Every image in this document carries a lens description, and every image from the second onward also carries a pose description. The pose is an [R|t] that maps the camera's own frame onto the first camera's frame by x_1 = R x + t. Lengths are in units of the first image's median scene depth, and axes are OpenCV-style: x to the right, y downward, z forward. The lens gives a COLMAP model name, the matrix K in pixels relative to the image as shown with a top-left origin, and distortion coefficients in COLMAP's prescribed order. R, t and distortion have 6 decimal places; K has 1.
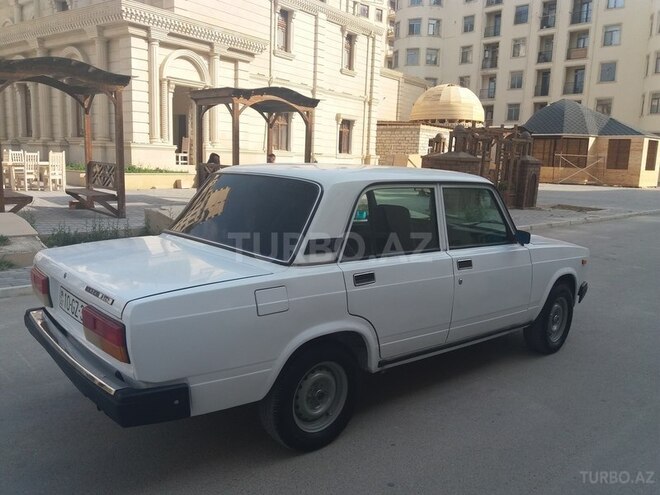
lens RADIAL K [[553.1, 0, 330.0], [0, 553.1, 247.5], [0, 0, 1]] dist [0.047480, -0.081850]
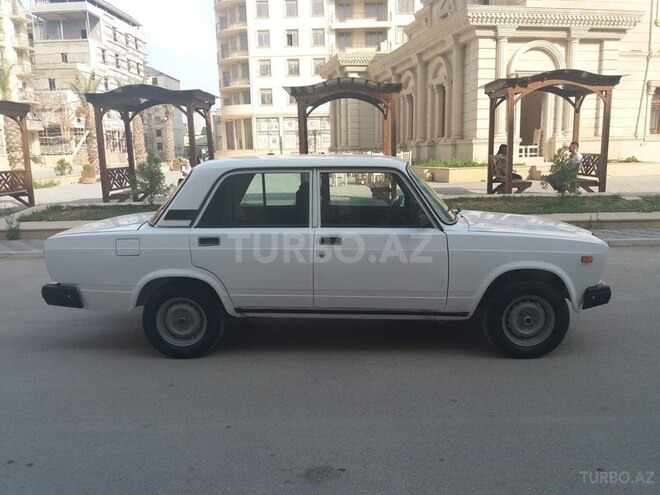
lens RADIAL K [[553.1, 0, 330.0], [0, 553.1, 247.5], [0, 0, 1]] dist [0.047480, -0.081850]
pose [[0.716248, 0.071159, -0.694209, 0.205284], [-0.064541, 0.997279, 0.035634, 0.000833], [0.694855, 0.019282, 0.718891, 0.040910]]
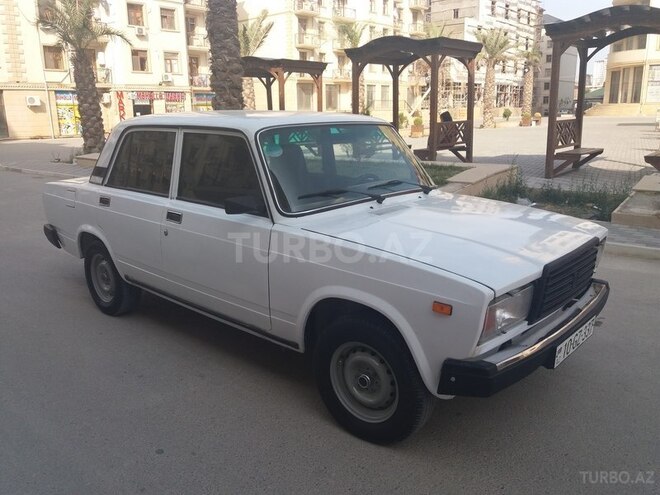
lens RADIAL K [[553.1, 0, 330.0], [0, 553.1, 247.5], [0, 0, 1]] dist [0.047480, -0.081850]
pose [[0.118961, 0.199672, -0.972615, 0.238488], [-0.137000, 0.973502, 0.183097, -0.025096], [0.983402, 0.111467, 0.143163, 0.228591]]
